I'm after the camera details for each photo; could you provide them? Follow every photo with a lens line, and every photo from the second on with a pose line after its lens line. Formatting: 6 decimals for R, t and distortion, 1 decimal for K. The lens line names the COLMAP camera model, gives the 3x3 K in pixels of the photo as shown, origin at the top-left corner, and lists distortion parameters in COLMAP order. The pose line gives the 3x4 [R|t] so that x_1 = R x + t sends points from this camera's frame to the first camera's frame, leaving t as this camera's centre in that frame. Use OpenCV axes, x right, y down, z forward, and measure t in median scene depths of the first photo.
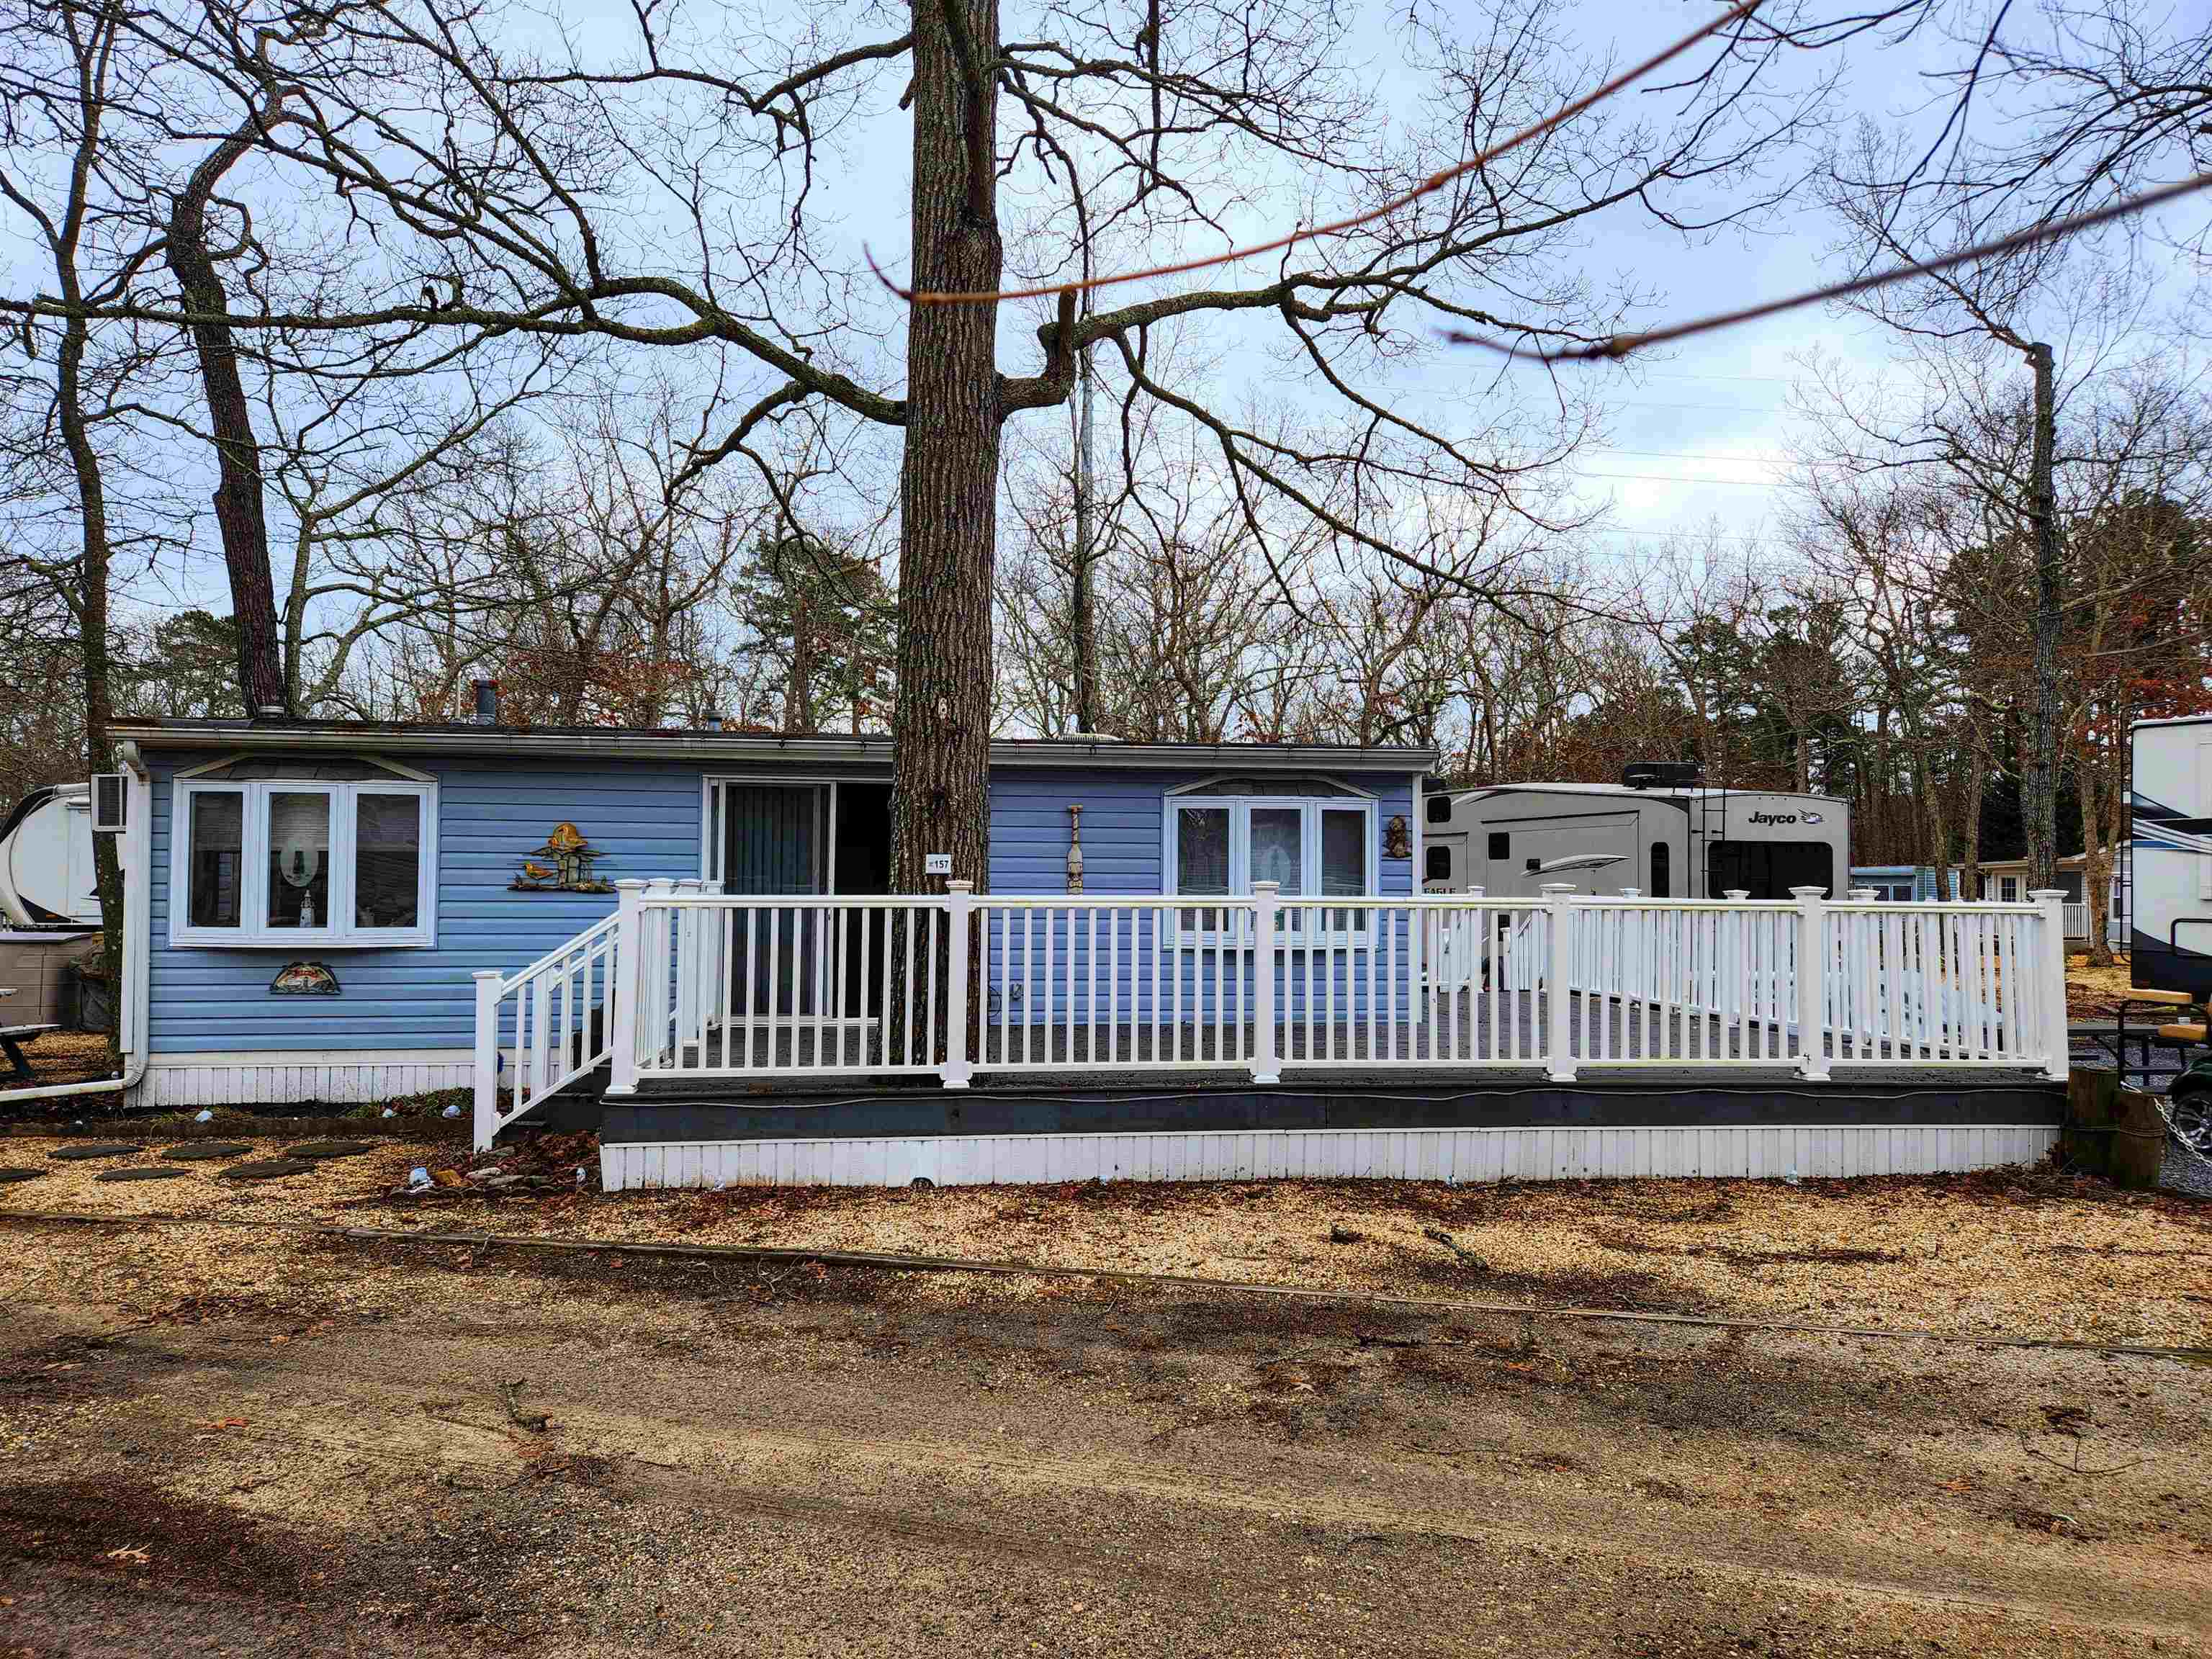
lens RADIAL K [[1466.0, 0, 1105.9], [0, 1466.0, 820.8], [0, 0, 1]] dist [0.067055, -0.052874]
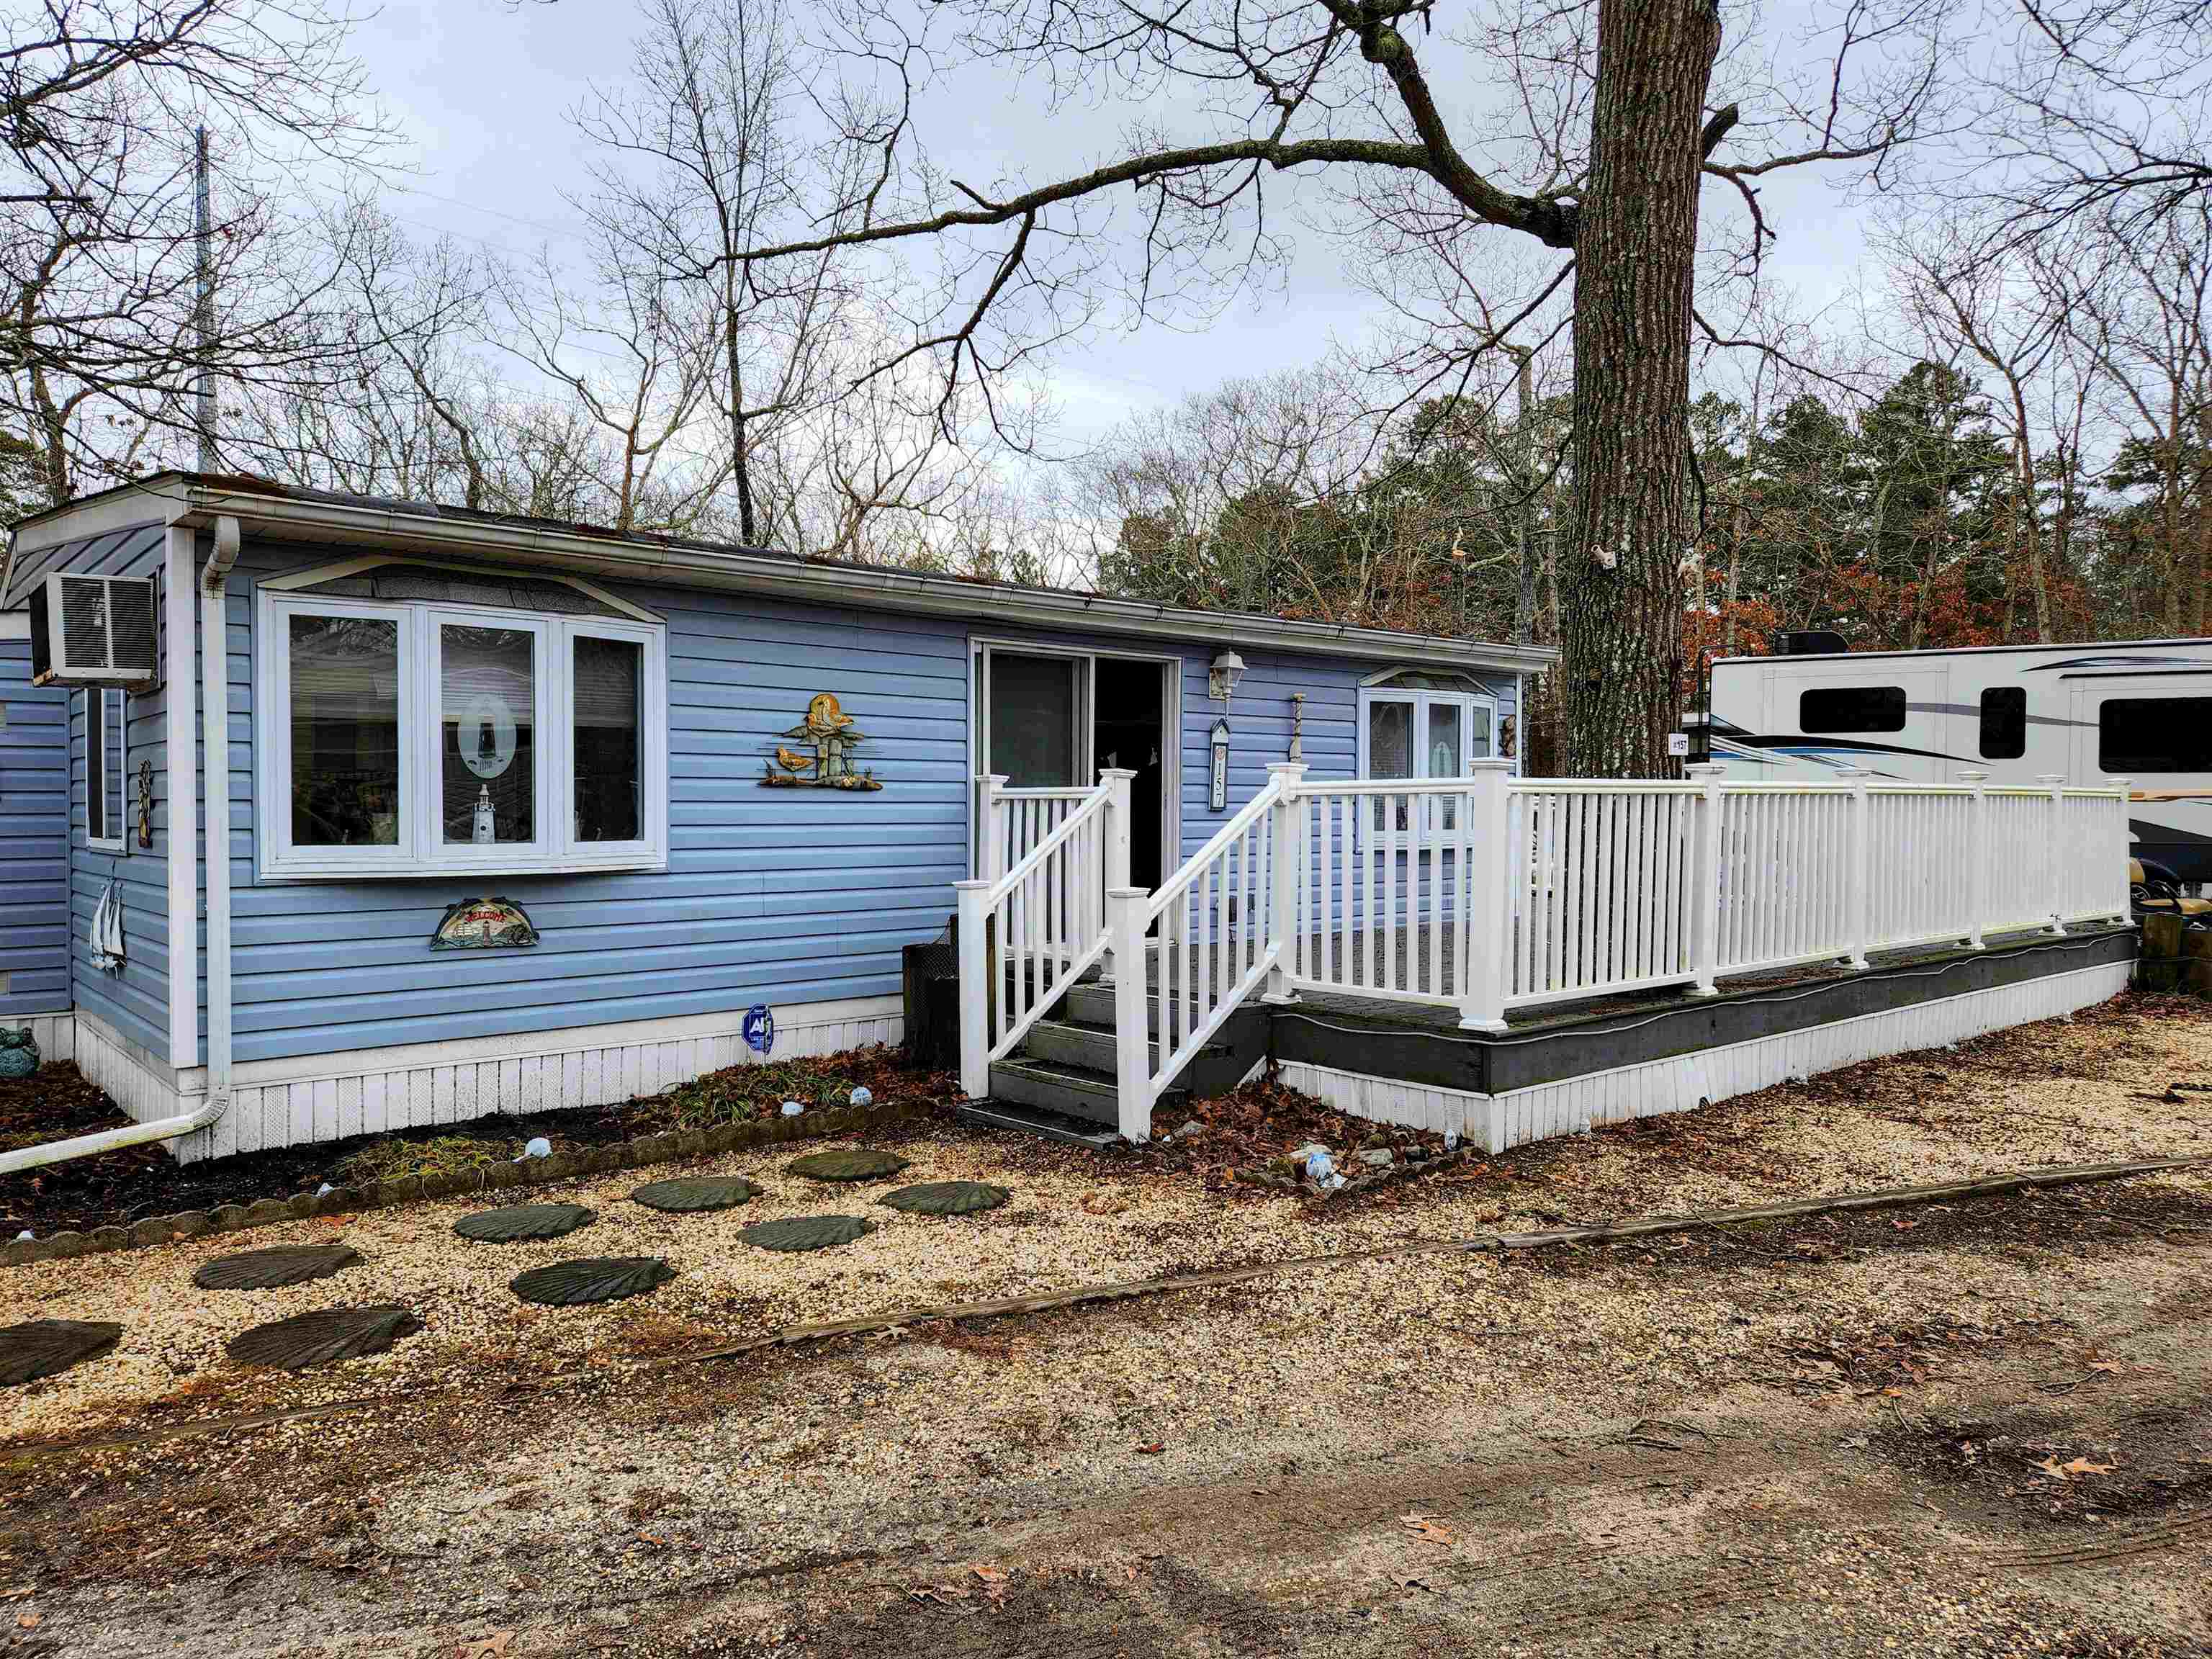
lens RADIAL K [[1466.0, 0, 1102.7], [0, 1466.0, 833.9], [0, 0, 1]] dist [0.067055, -0.052874]
pose [[0.836778, -0.018306, 0.547237, -0.654811], [-0.015499, 0.998249, 0.057092, 0.027452], [-0.547323, -0.056255, 0.835028, 0.329436]]
